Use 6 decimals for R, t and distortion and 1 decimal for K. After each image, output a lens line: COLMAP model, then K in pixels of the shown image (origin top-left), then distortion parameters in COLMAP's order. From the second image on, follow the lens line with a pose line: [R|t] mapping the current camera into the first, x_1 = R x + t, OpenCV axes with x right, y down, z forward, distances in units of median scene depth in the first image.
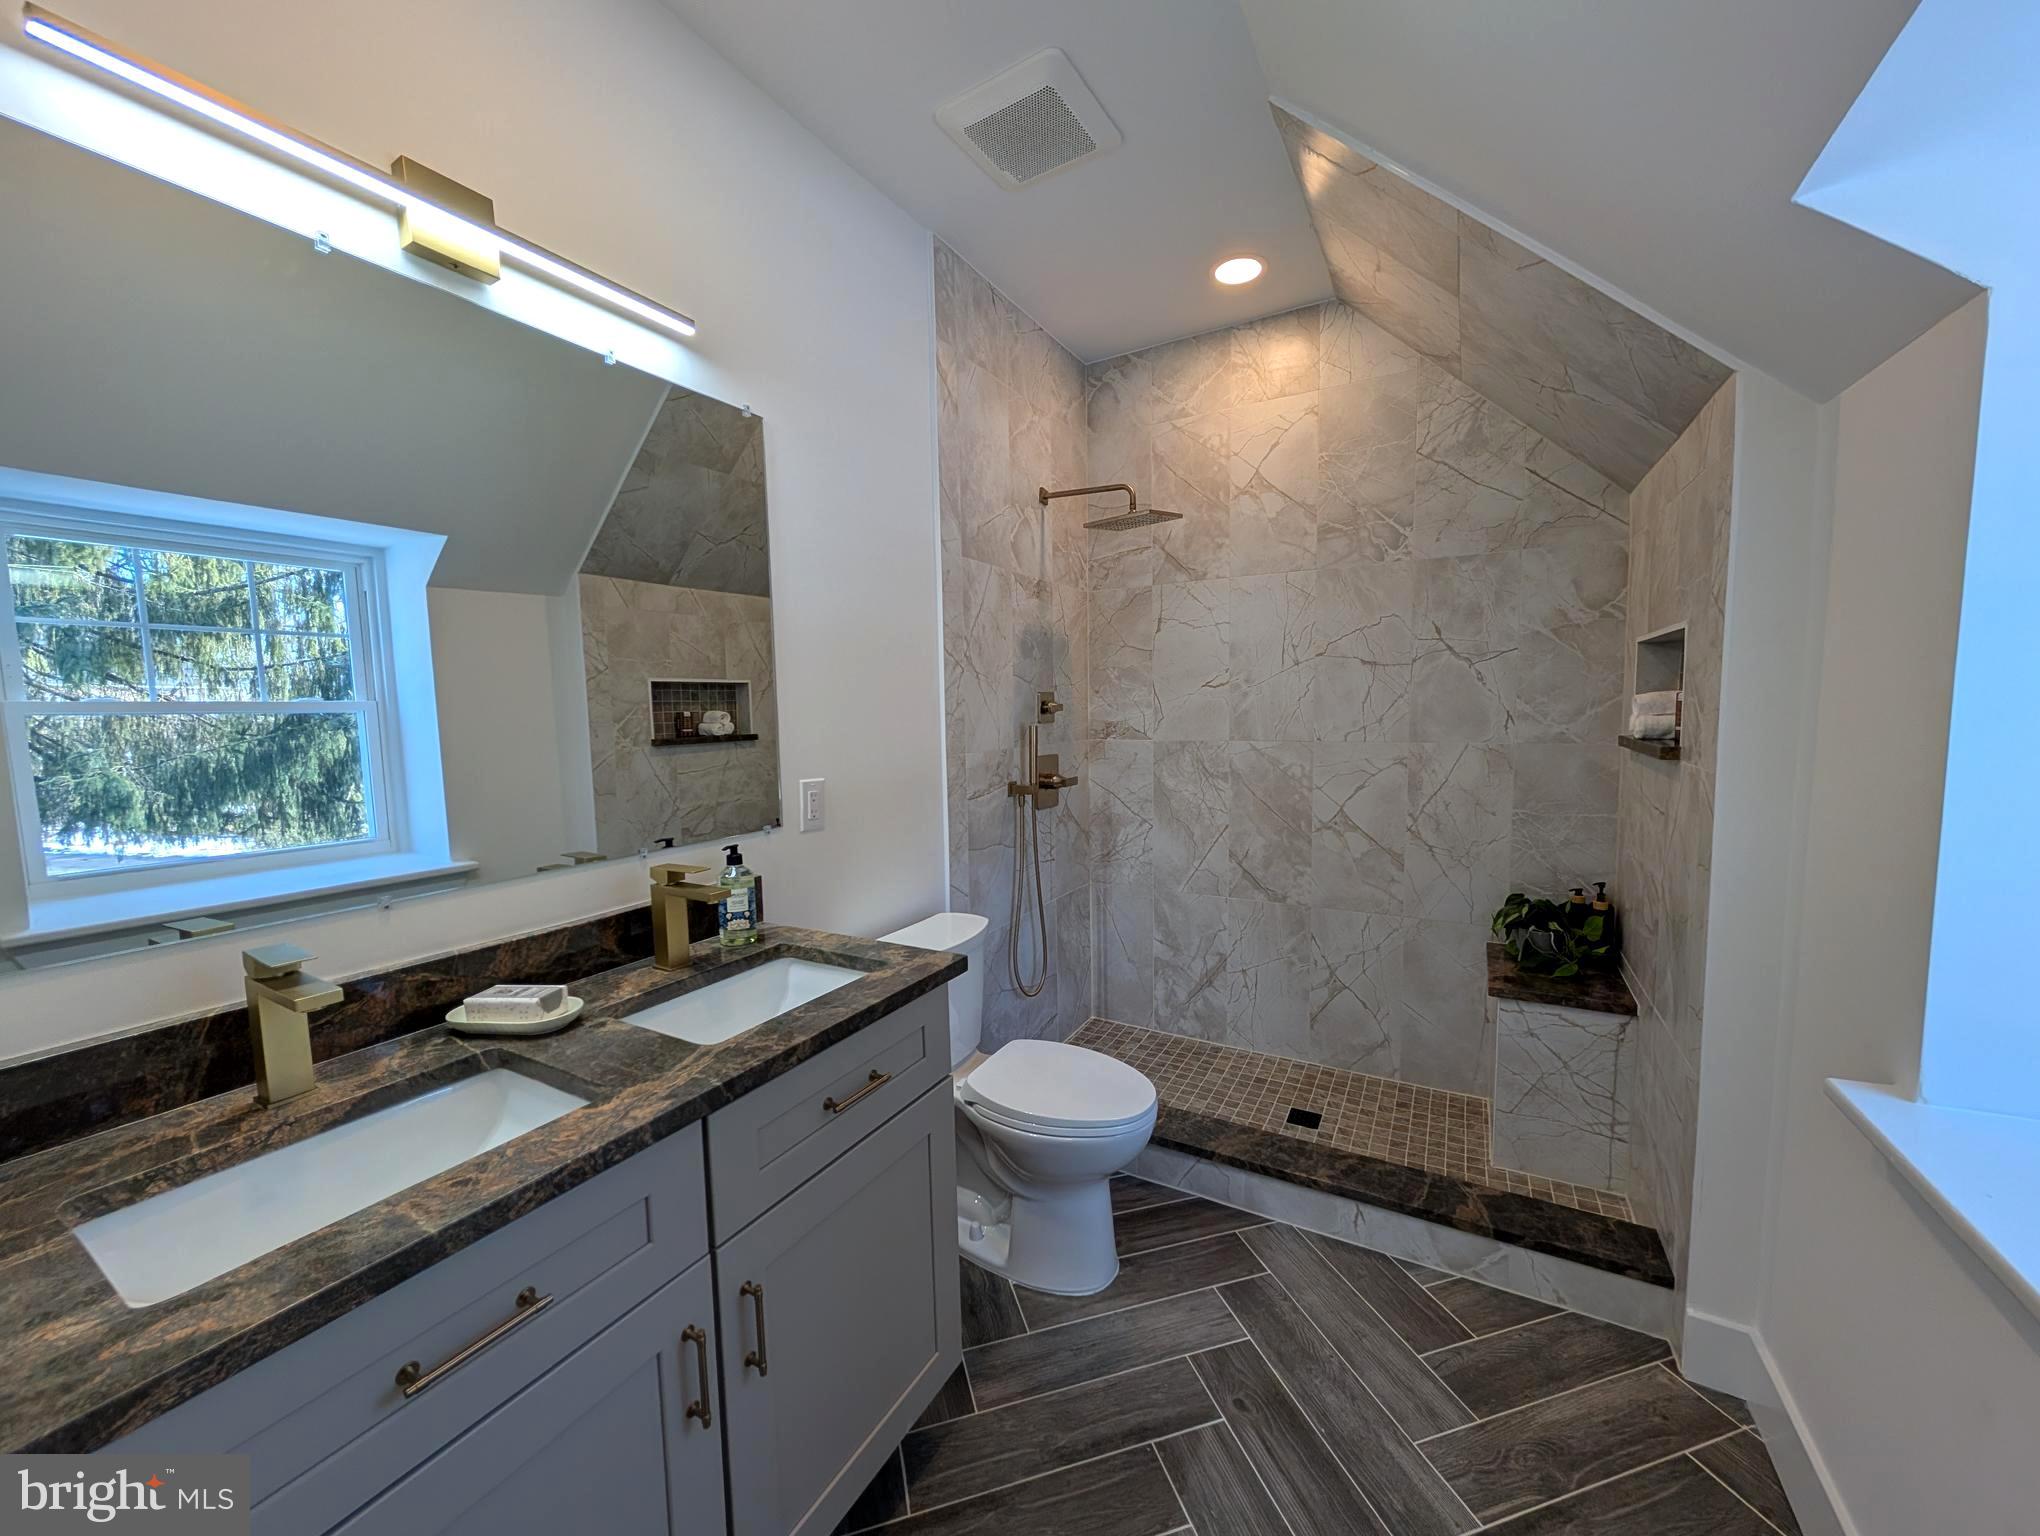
lens RADIAL K [[769.4, 0, 1015.6], [0, 769.4, 772.1], [0, 0, 1]] dist [-0.000494, 0.000033]
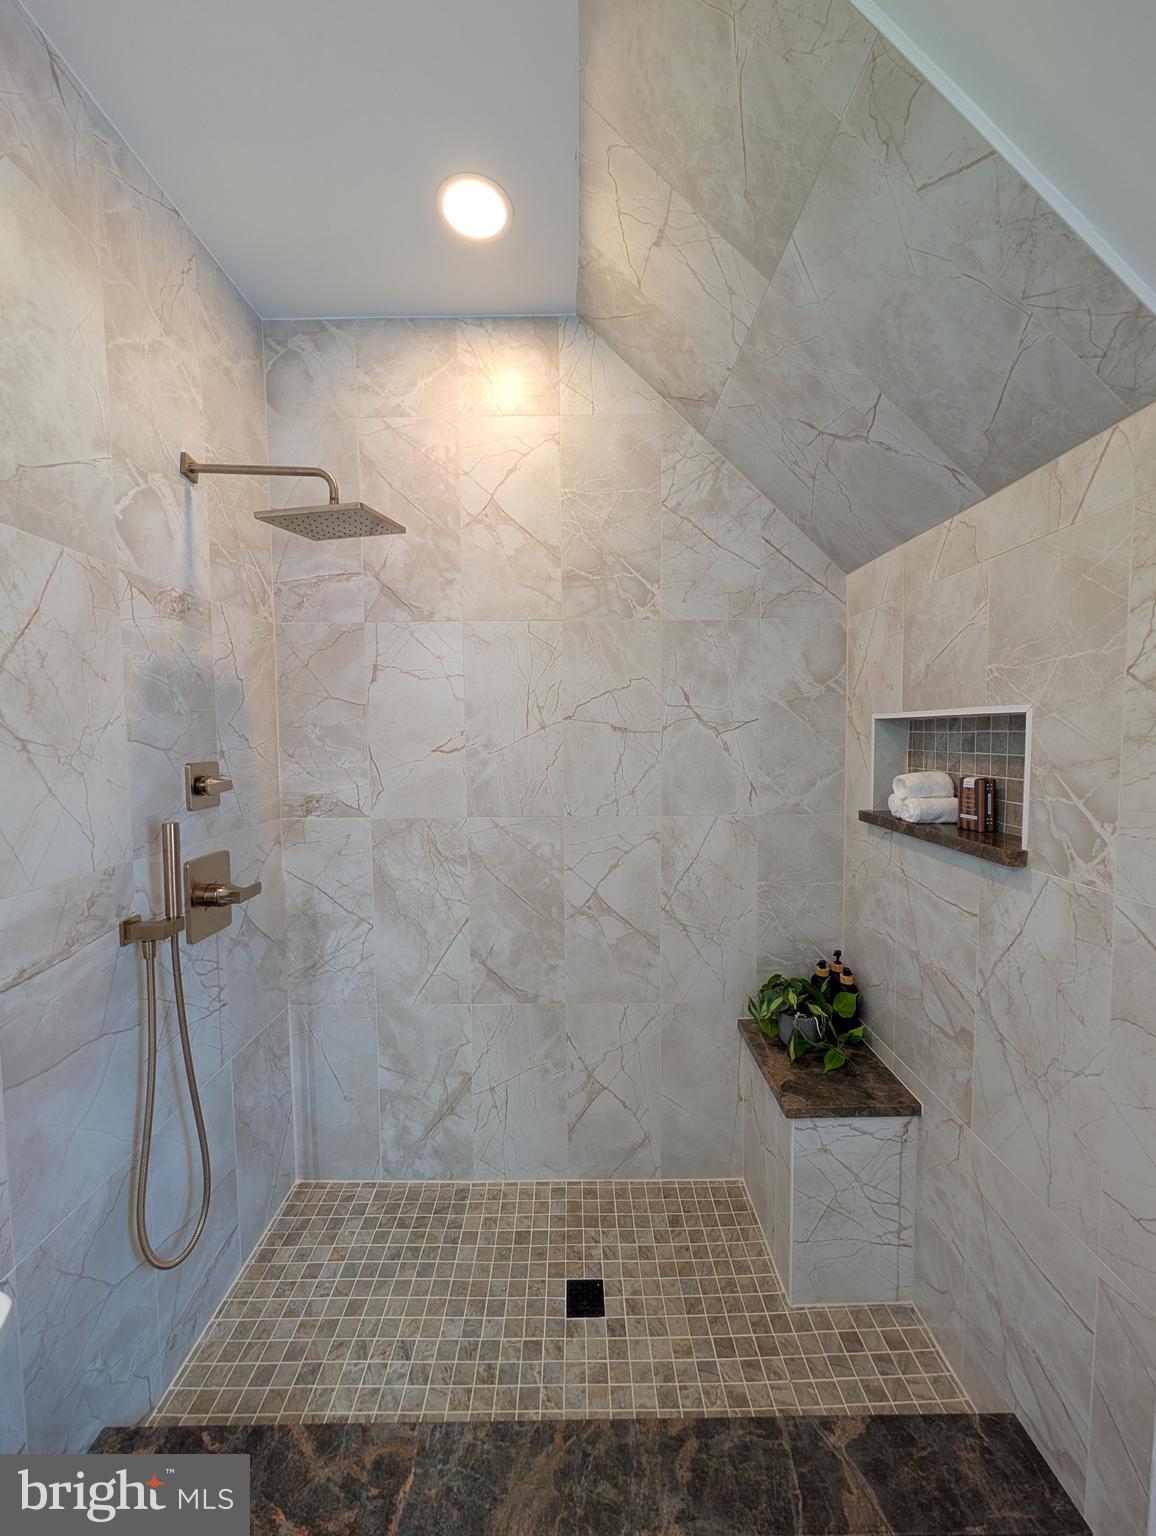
lens RADIAL K [[579.3, 0, 577.0], [0, 579.3, 767.2], [0, 0, 1]] dist [-0.000494, 0.000033]
pose [[0.860322, -0.019957, 0.509360, 0.067193], [0.038739, 0.998903, -0.026293, -0.078983], [-0.508277, 0.042353, 0.860152, 0.429956]]
